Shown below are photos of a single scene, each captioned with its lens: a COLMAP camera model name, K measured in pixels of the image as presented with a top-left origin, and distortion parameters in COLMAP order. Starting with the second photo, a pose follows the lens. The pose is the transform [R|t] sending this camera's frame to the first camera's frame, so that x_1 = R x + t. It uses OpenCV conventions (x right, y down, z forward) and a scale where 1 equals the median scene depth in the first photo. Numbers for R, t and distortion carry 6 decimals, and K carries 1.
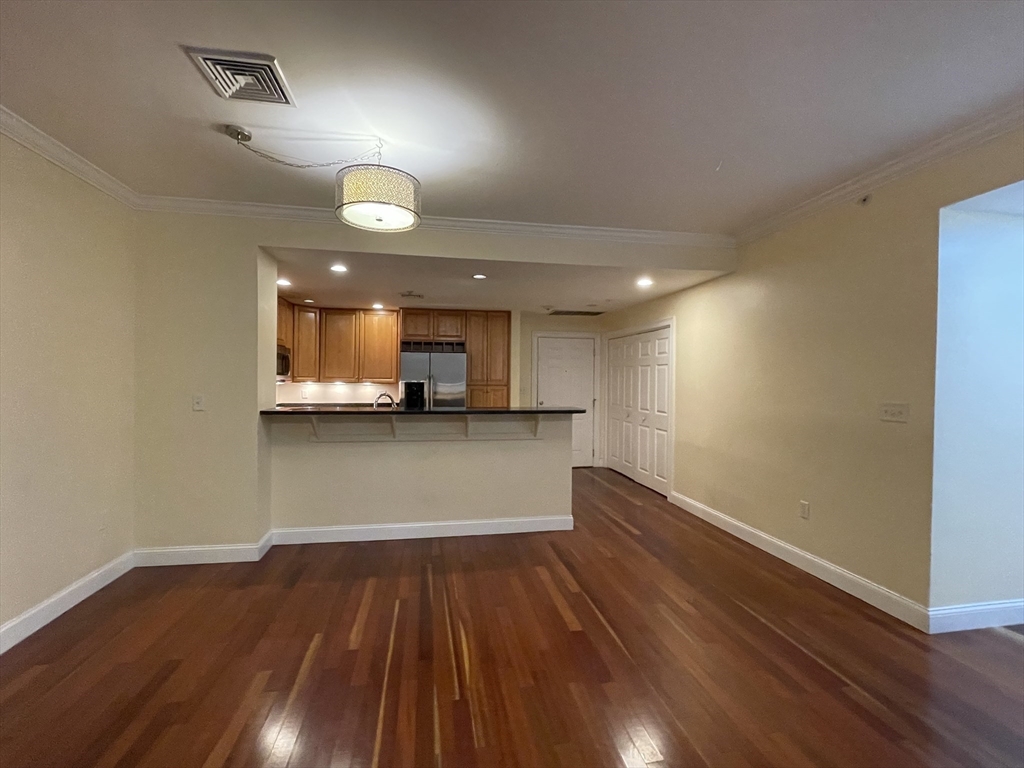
lens RADIAL K [[466.0, 0, 507.4], [0, 466.0, 380.5], [0, 0, 1]] dist [-0.000200, 0.001034]
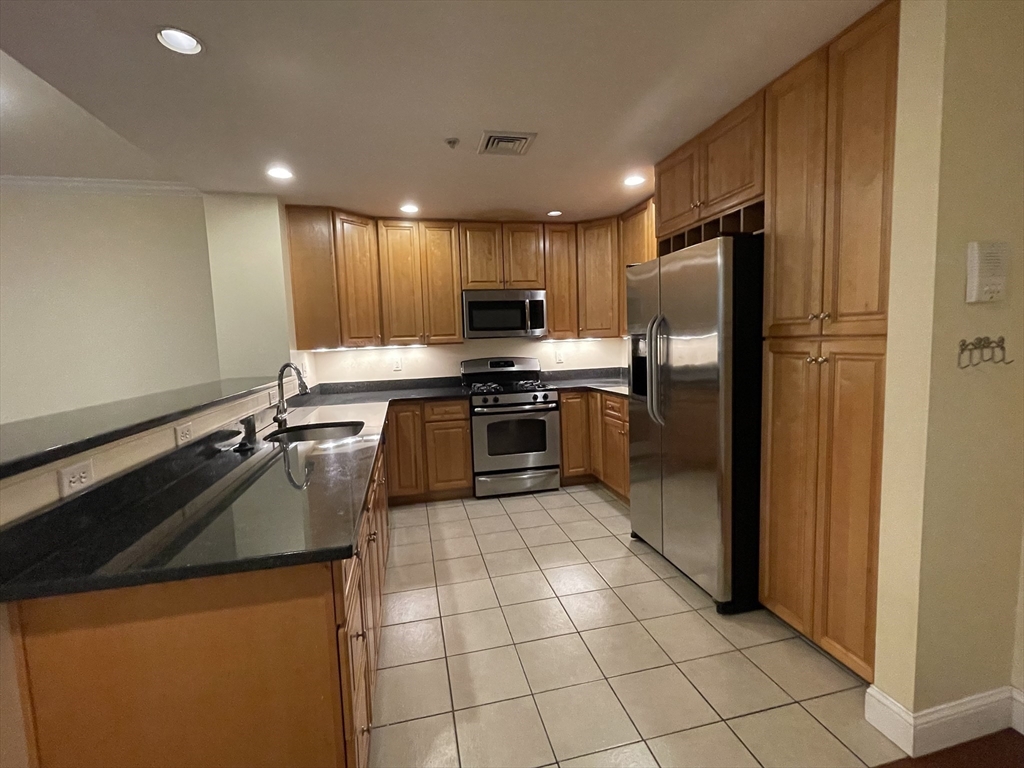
lens RADIAL K [[466.0, 0, 515.2], [0, 466.0, 382.9], [0, 0, 1]] dist [-0.000200, 0.001034]
pose [[0.066746, 0.080722, -0.994499, 0.217867], [0.029357, 0.996132, 0.082825, 0.009587], [0.997338, -0.034724, 0.064118, 0.818211]]
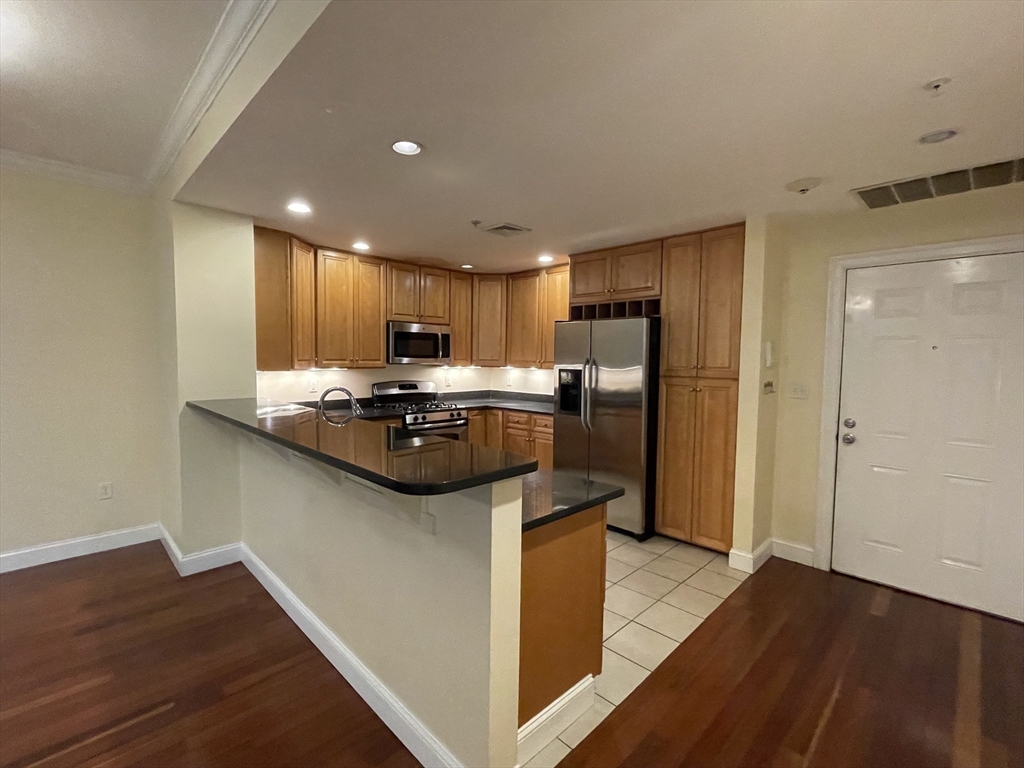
lens RADIAL K [[466.0, 0, 515.7], [0, 466.0, 382.2], [0, 0, 1]] dist [-0.000200, 0.001034]
pose [[0.580935, 0.041043, -0.812915, 0.264298], [-0.011736, 0.999046, 0.042053, -0.003816], [0.813866, -0.014890, 0.580862, 0.544804]]
